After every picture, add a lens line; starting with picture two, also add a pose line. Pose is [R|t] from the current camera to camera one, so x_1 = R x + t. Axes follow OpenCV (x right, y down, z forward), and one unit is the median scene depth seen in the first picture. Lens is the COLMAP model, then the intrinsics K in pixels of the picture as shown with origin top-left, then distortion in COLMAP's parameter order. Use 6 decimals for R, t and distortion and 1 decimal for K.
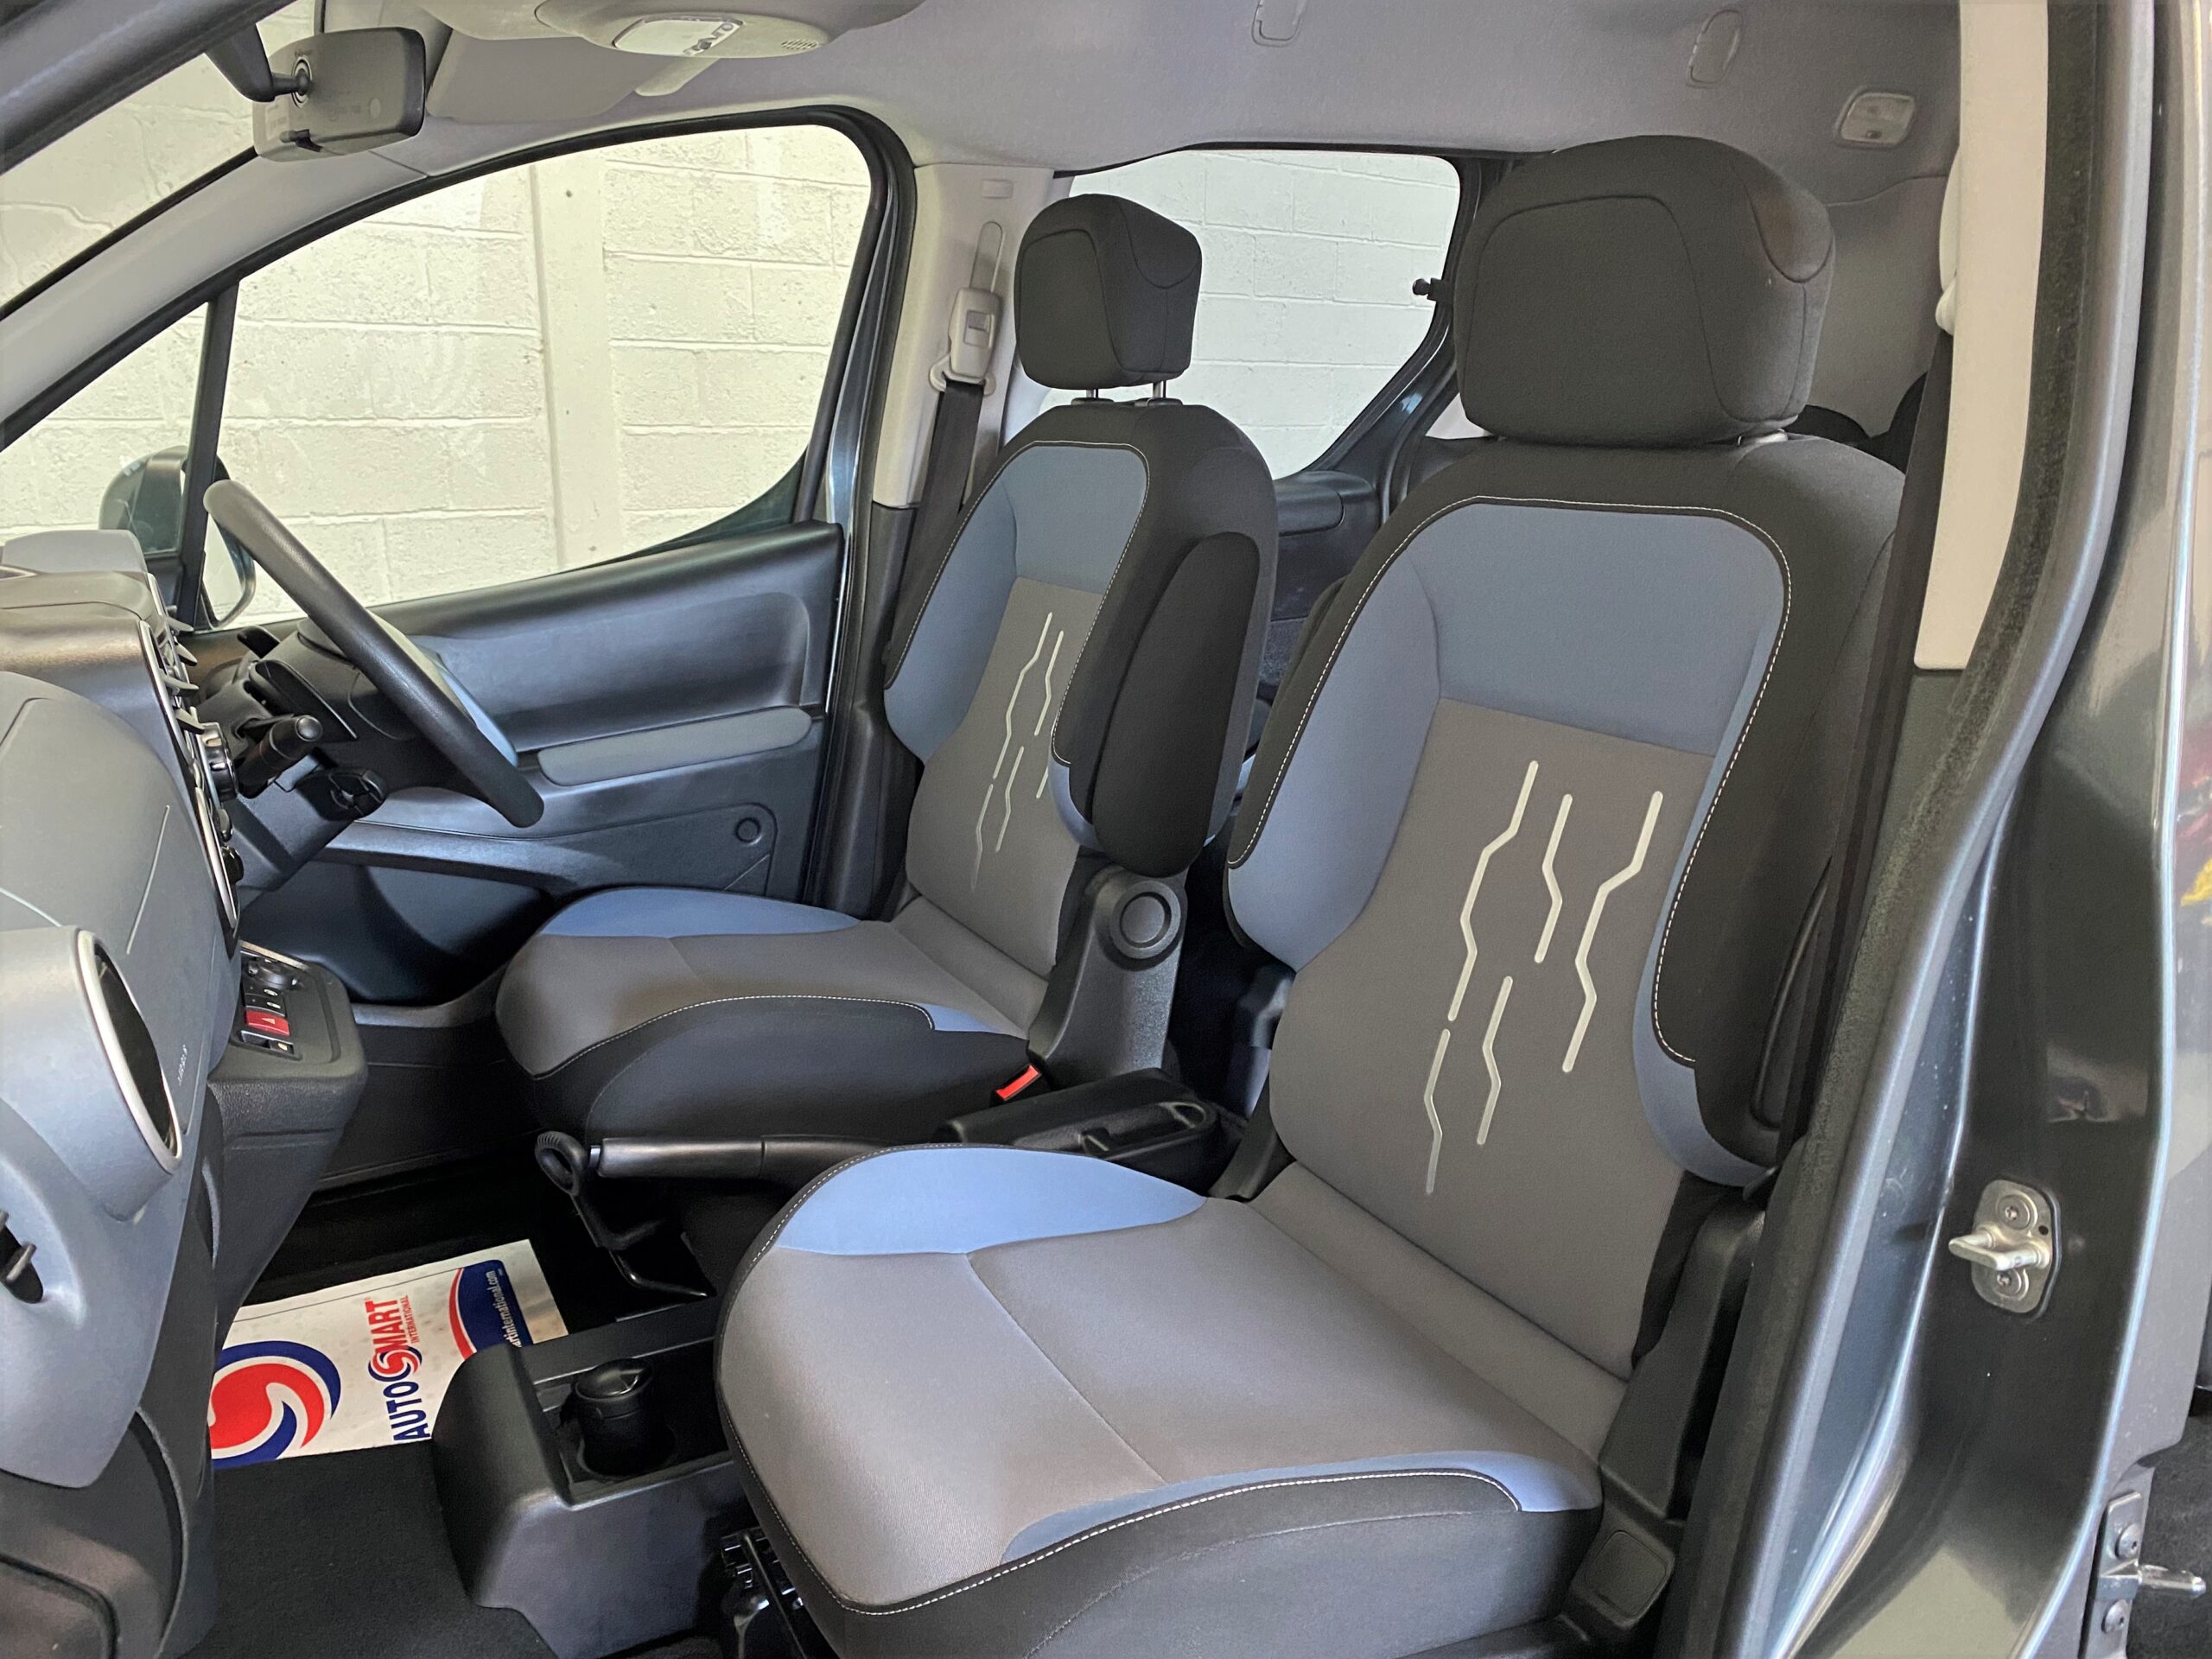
lens RADIAL K [[1693.1, 0, 1056.5], [0, 1693.1, 852.4], [0, 0, 1]] dist [0.000941, -0.003868]
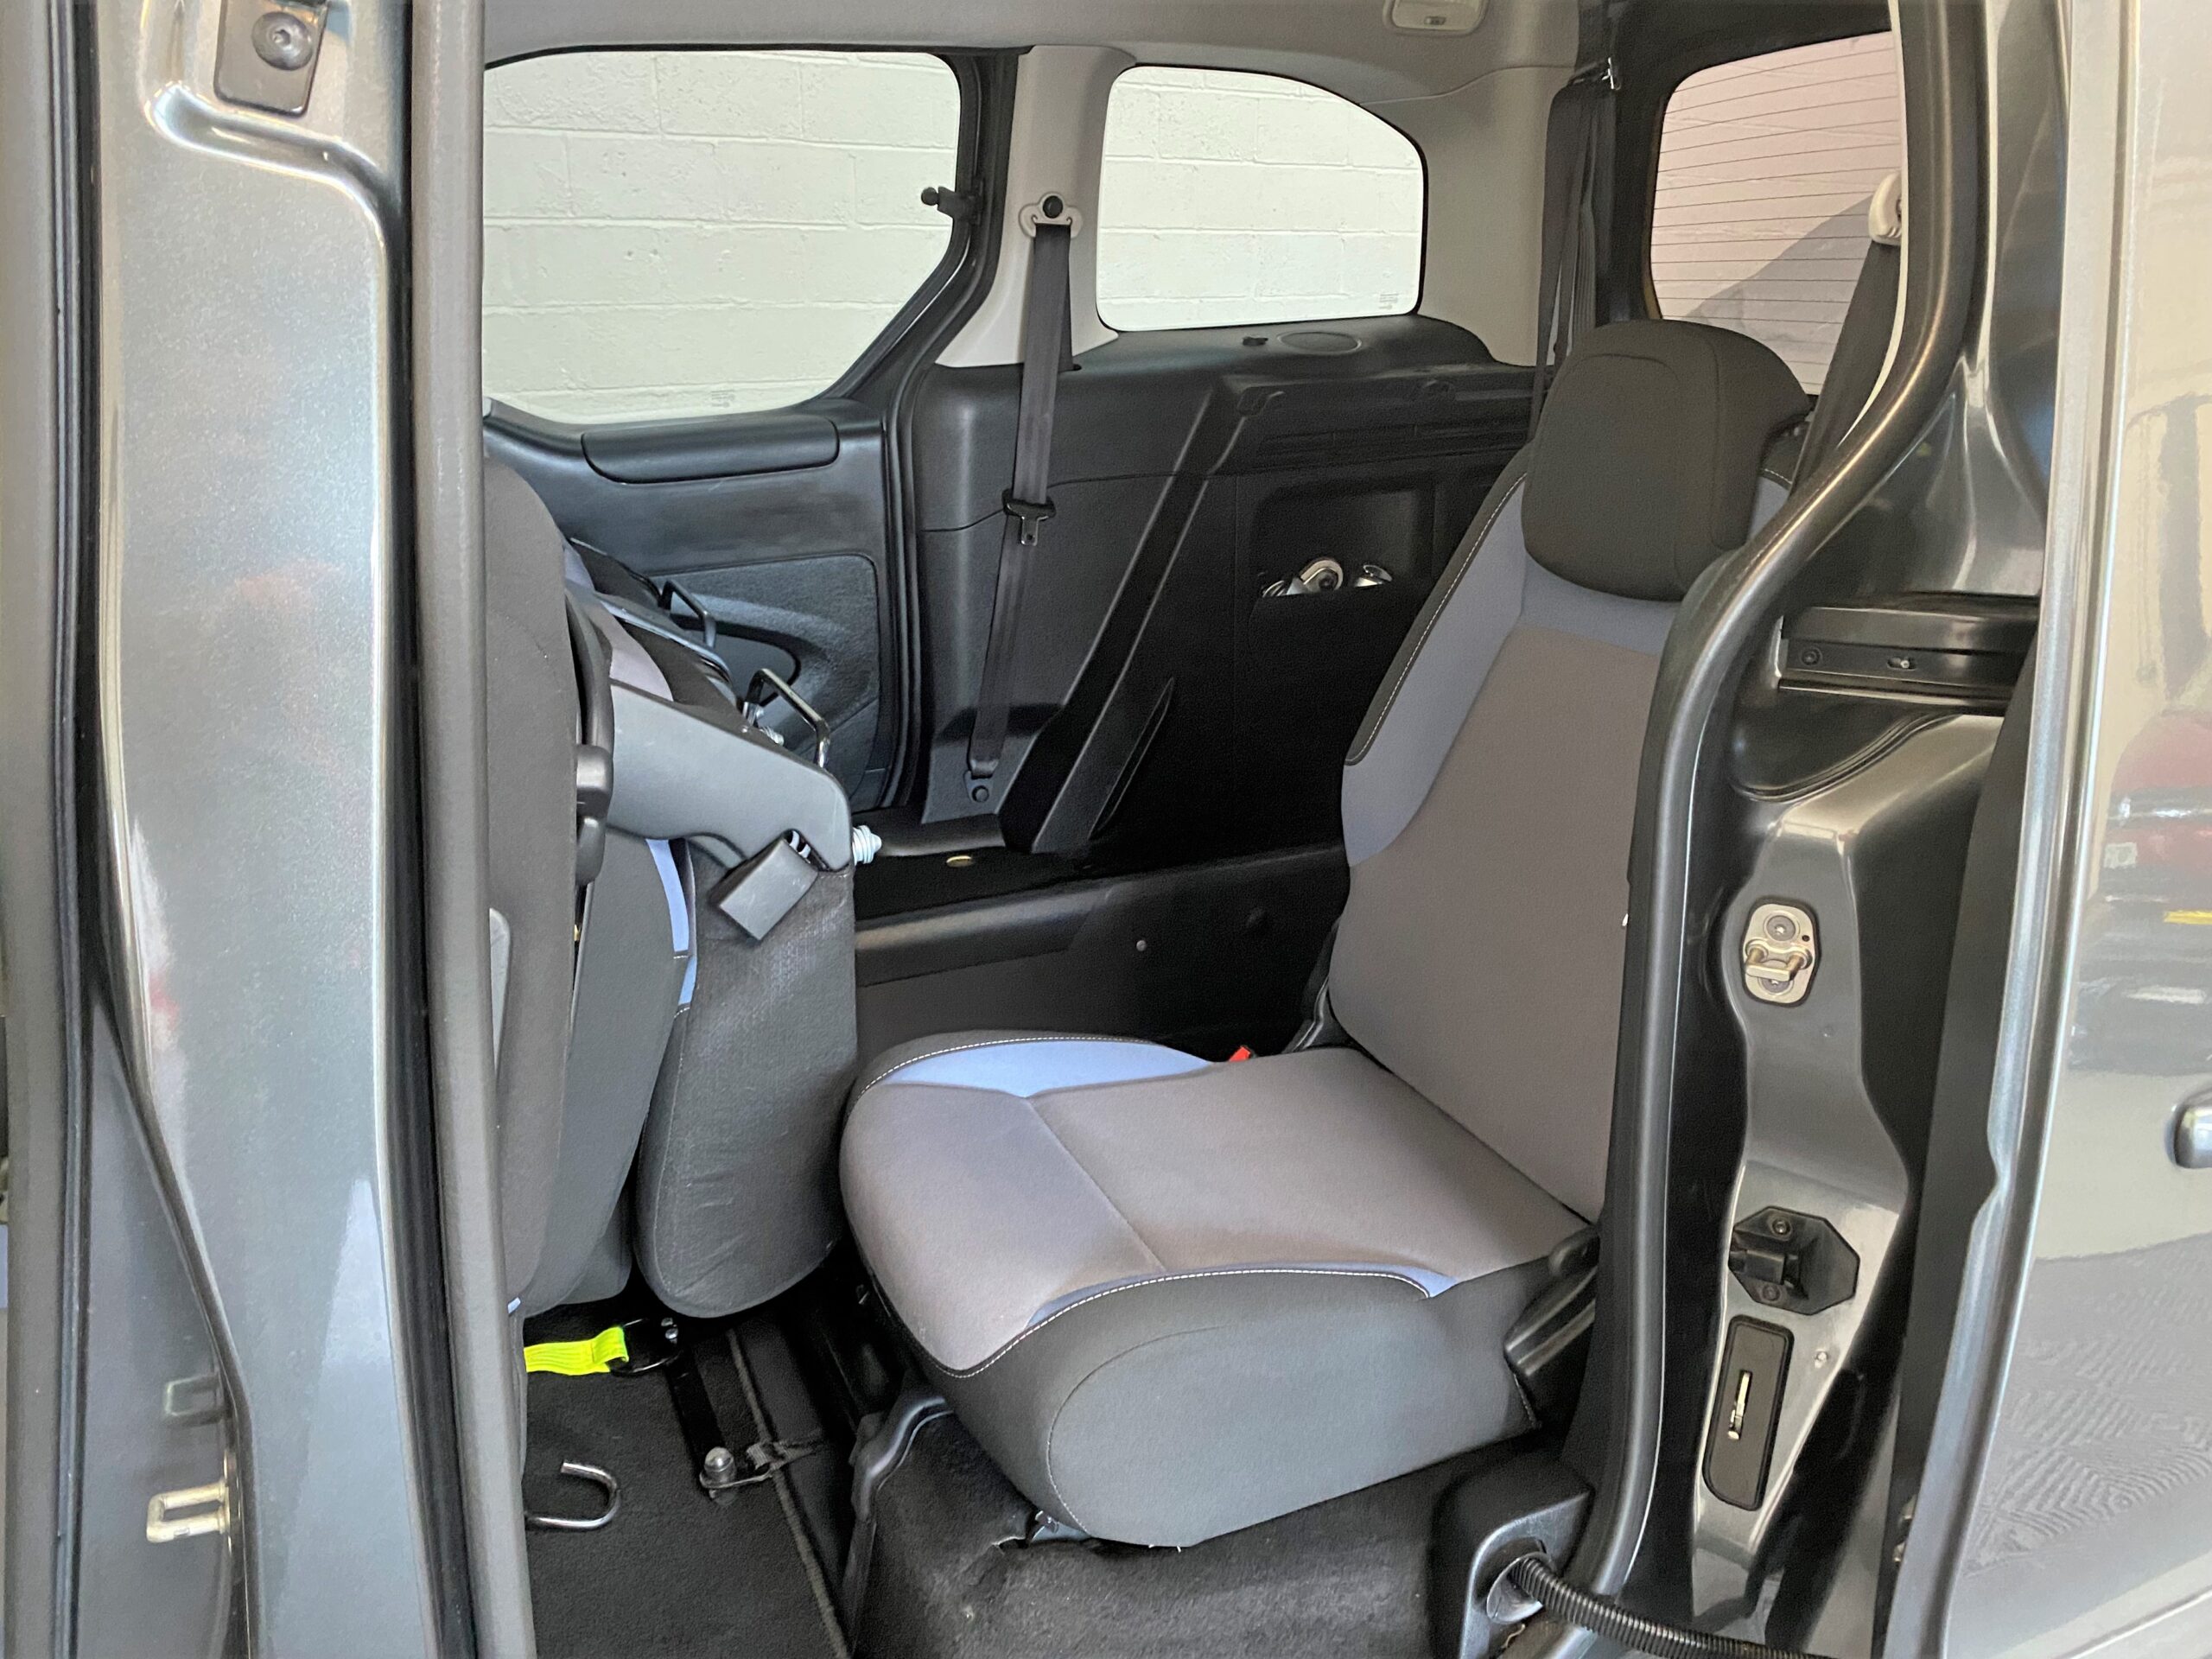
lens RADIAL K [[1683.6, 0, 1108.5], [0, 1683.6, 841.1], [0, 0, 1]] dist [0.000022, 0.000676]
pose [[0.998151, 0.021967, -0.056666, 0.437623], [-0.017204, 0.996383, 0.083212, -0.075691], [0.058289, -0.082084, 0.994919, 0.084457]]
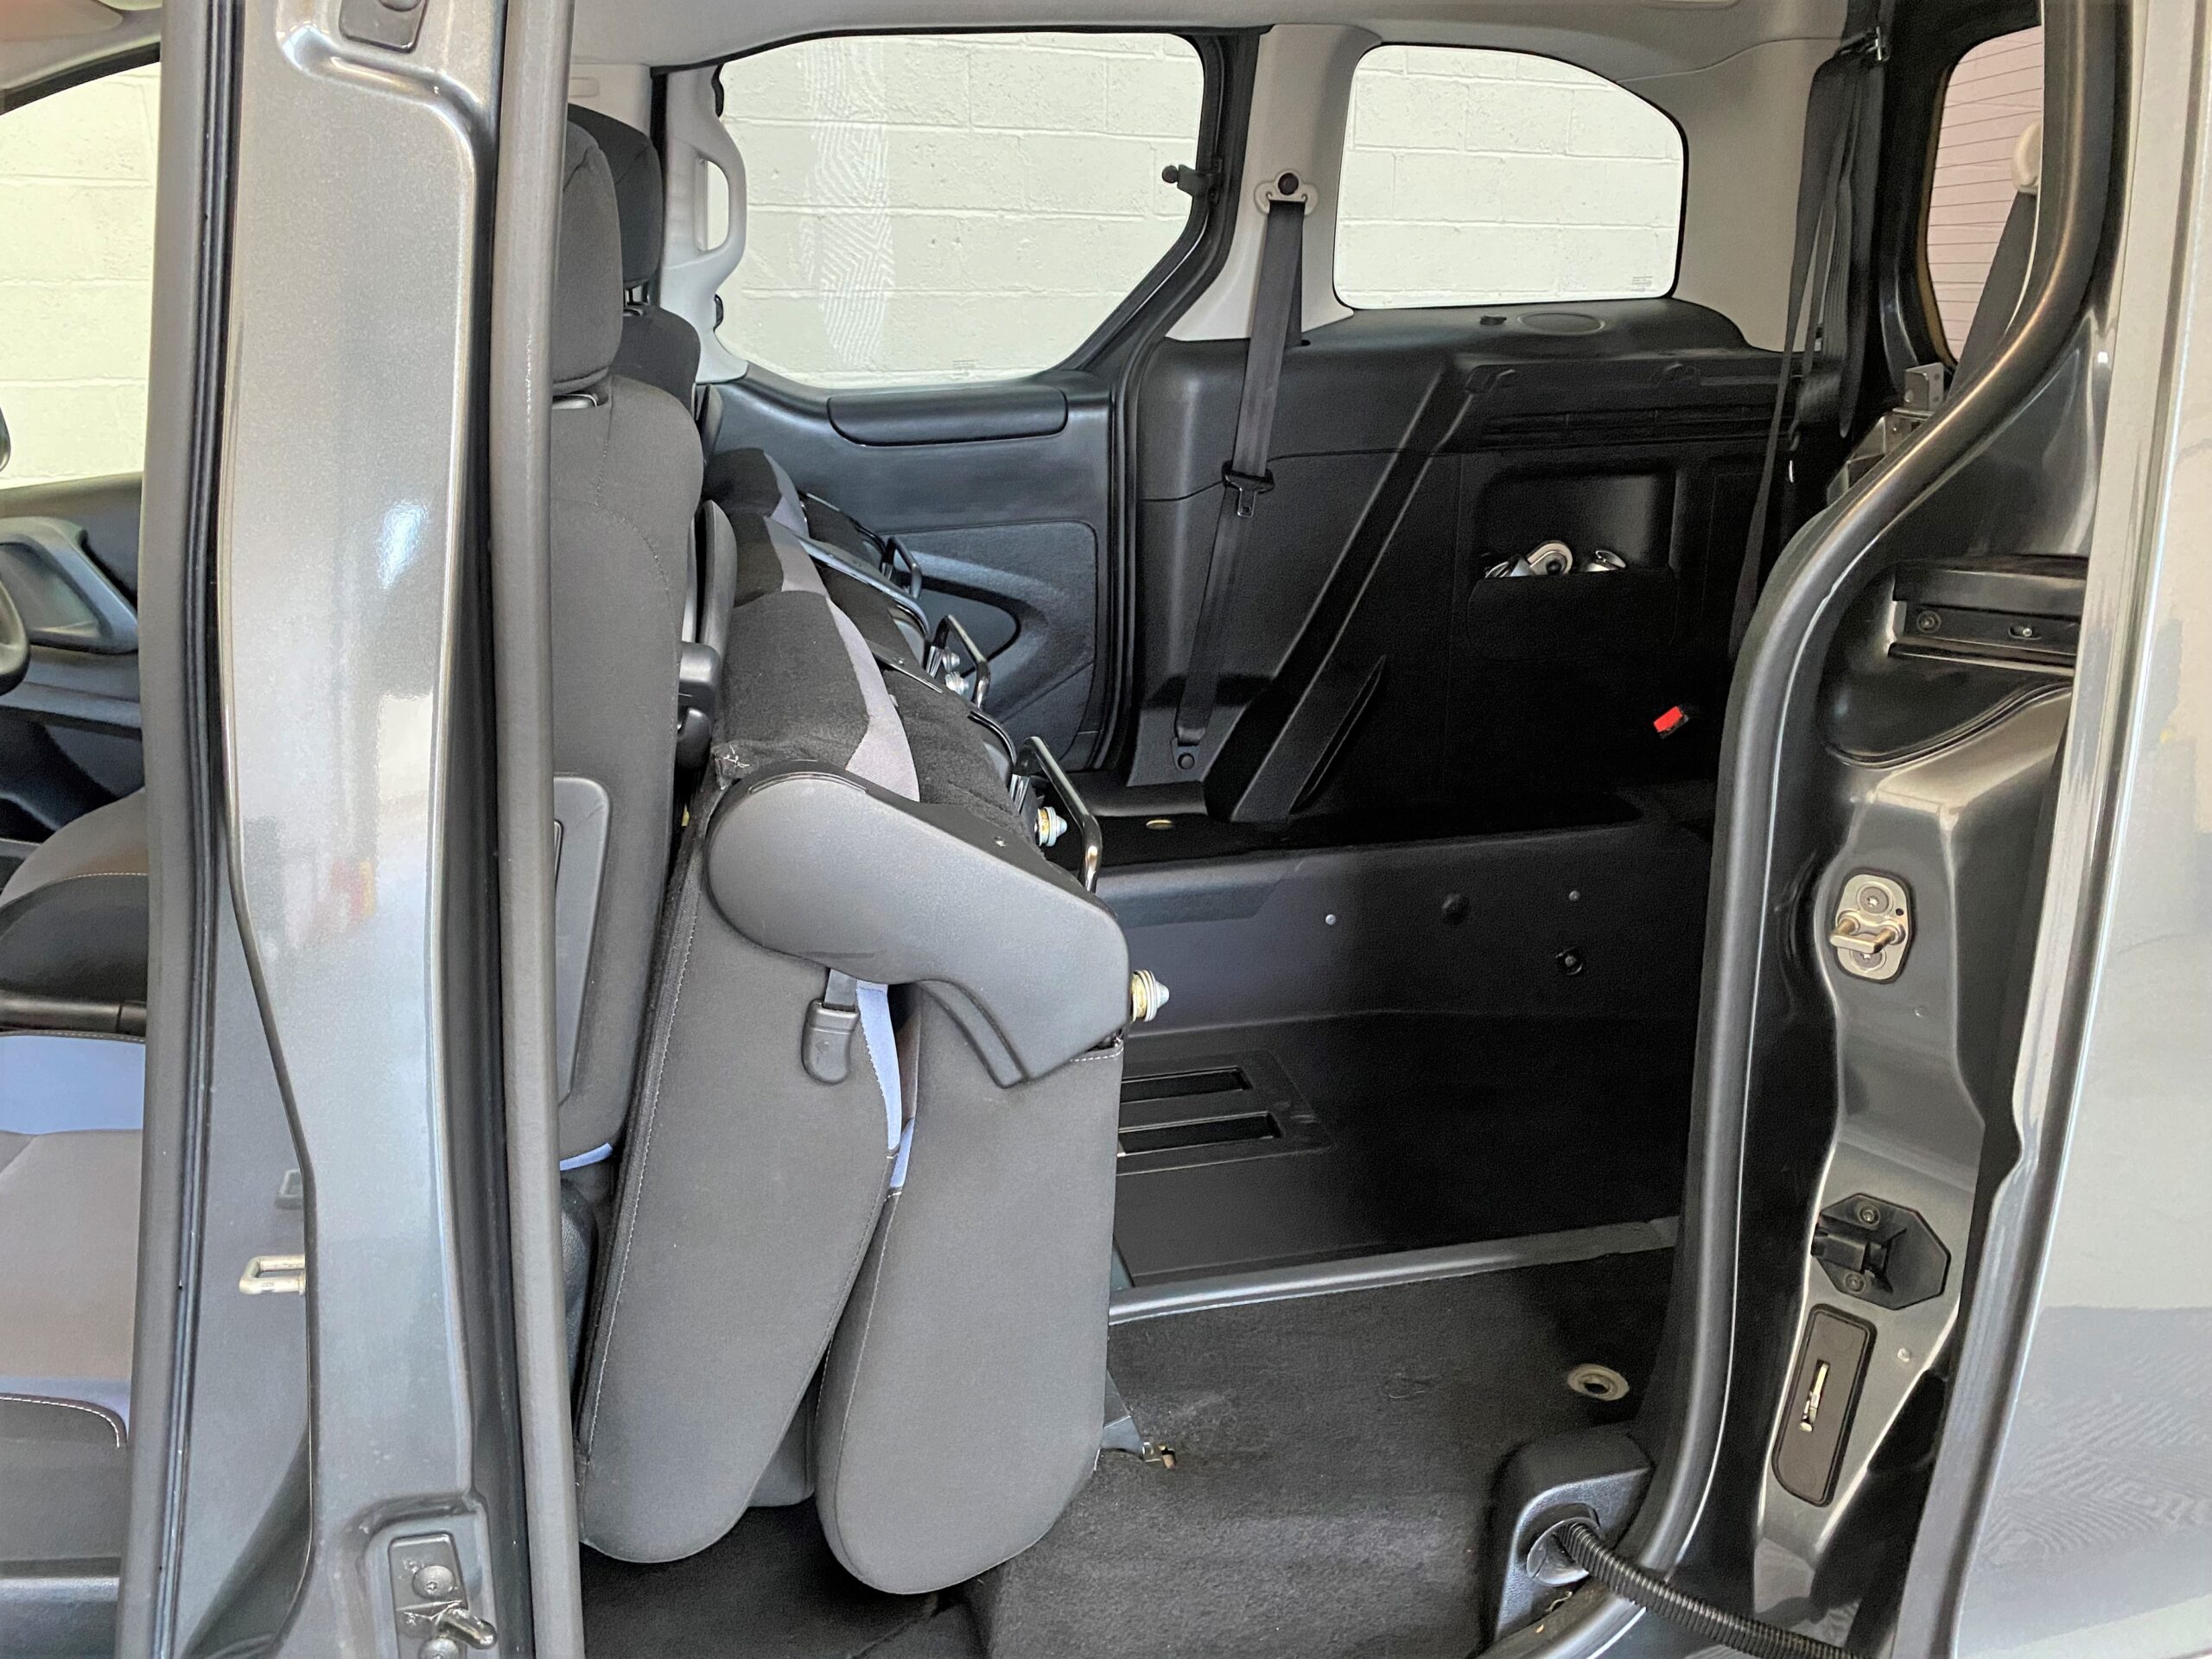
lens RADIAL K [[1690.8, 0, 1116.1], [0, 1690.8, 830.2], [0, 0, 1]] dist [-0.000510, 0.006834]
pose [[0.970084, 0.085982, -0.227032, 0.507209], [-0.068788, 0.994206, 0.082603, -0.056643], [0.232819, -0.064515, 0.970378, 0.071316]]
